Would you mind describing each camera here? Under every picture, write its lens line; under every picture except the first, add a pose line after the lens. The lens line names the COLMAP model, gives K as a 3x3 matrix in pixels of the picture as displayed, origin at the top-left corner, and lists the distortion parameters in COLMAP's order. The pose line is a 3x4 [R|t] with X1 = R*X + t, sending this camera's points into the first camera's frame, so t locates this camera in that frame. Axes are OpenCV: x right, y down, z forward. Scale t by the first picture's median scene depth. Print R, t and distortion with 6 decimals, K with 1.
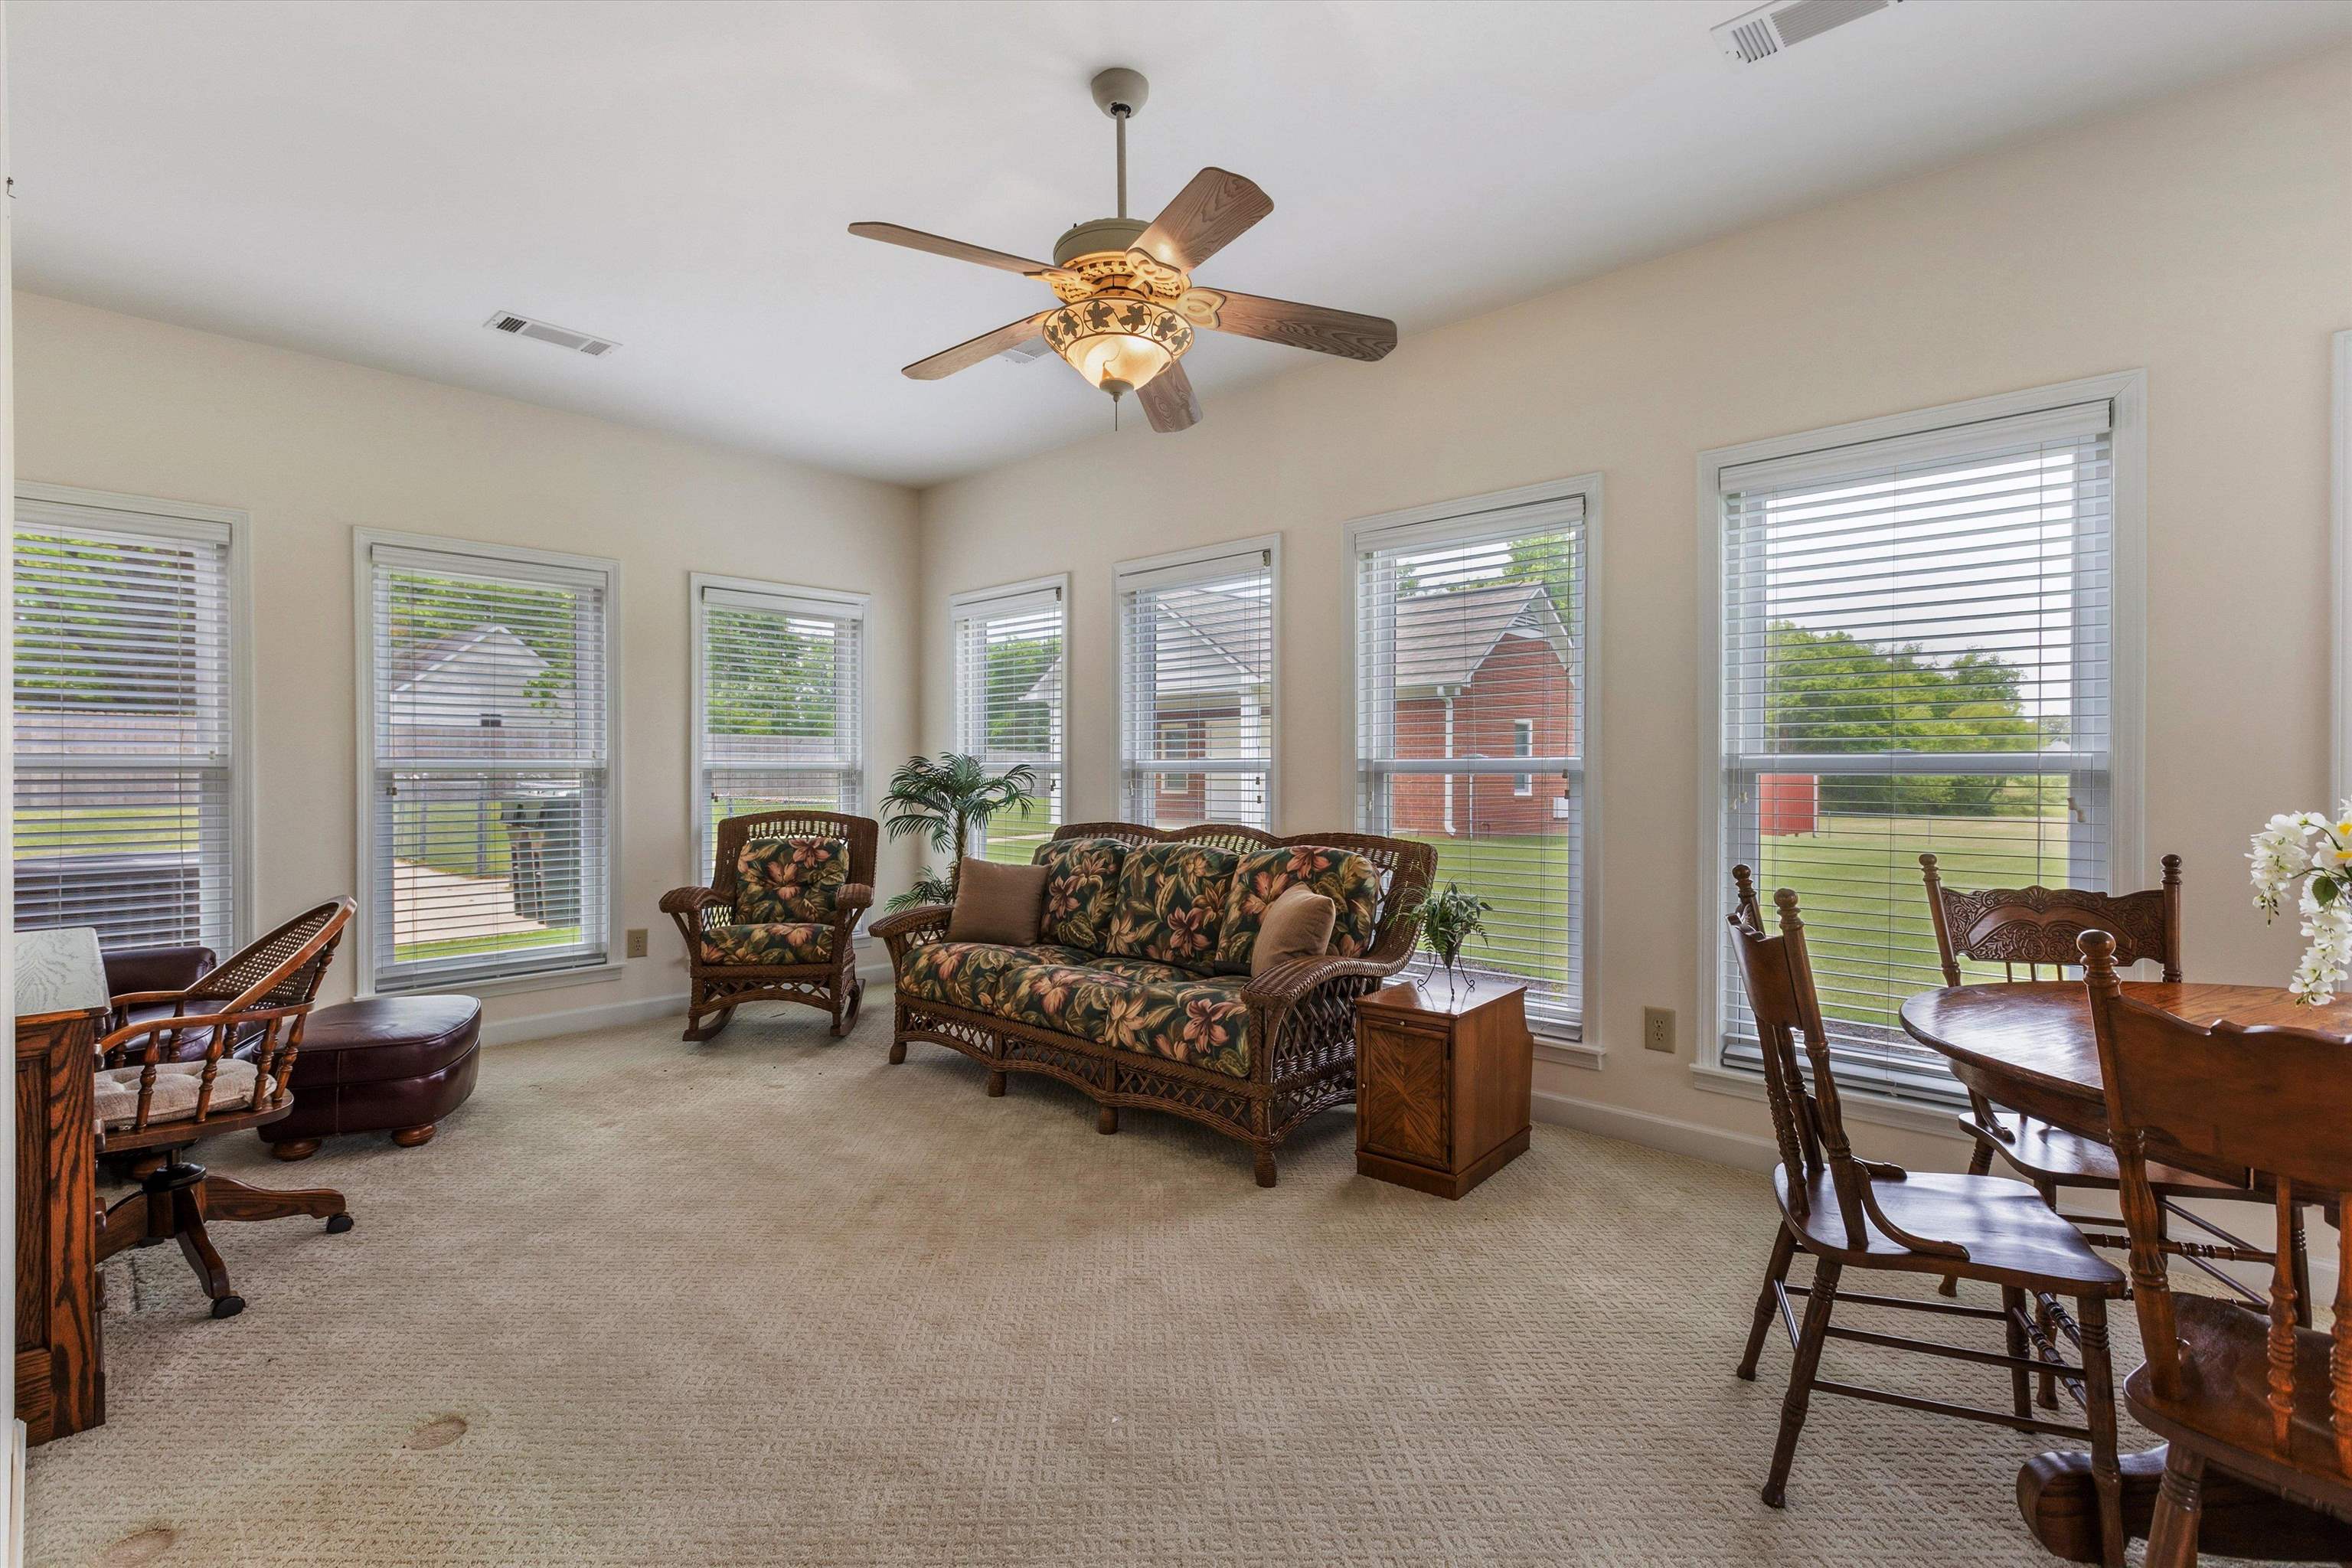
lens RADIAL K [[1042.9, 0, 1176.1], [0, 1042.9, 772.8], [0, 0, 1]] dist [0.001240, 0.000039]
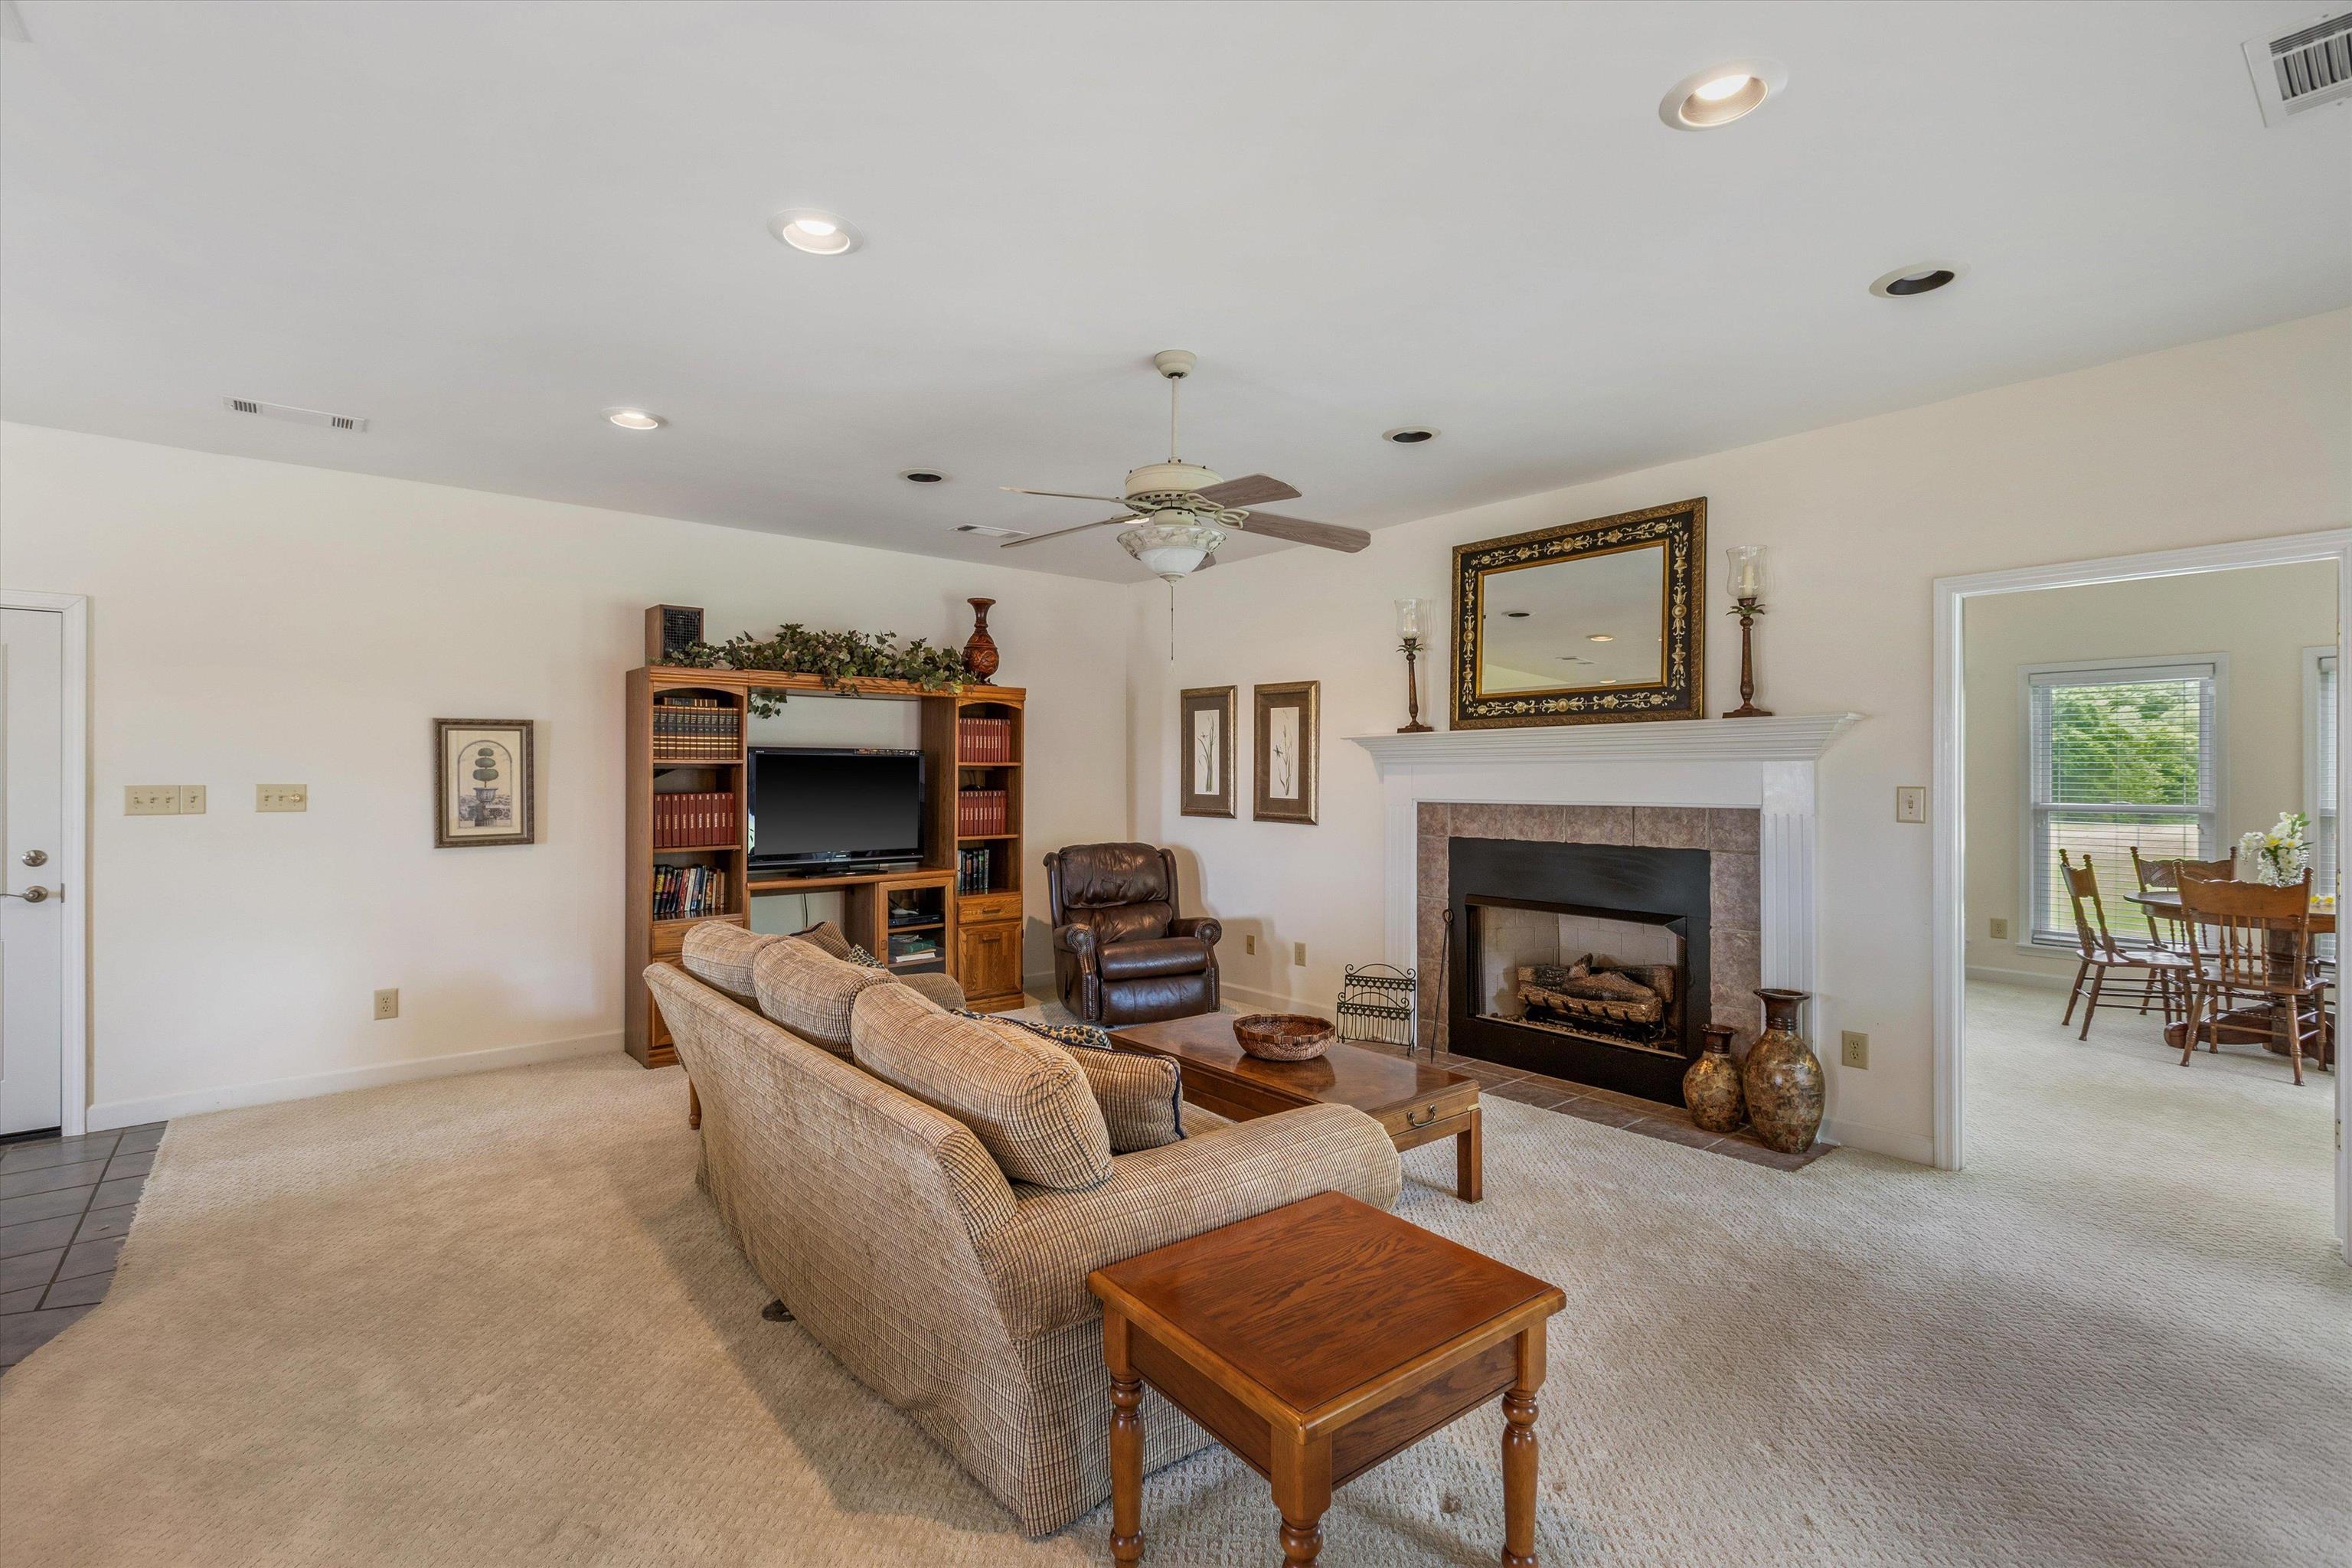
lens RADIAL K [[1042.9, 0, 1174.3], [0, 1042.9, 772.8], [0, 0, 1]] dist [0.001240, 0.000039]
pose [[0.992818, -0.002770, -0.119605, -1.847961], [0.002453, 0.999993, -0.002794, -0.143362], [0.119612, 0.002481, 0.992818, -2.575383]]
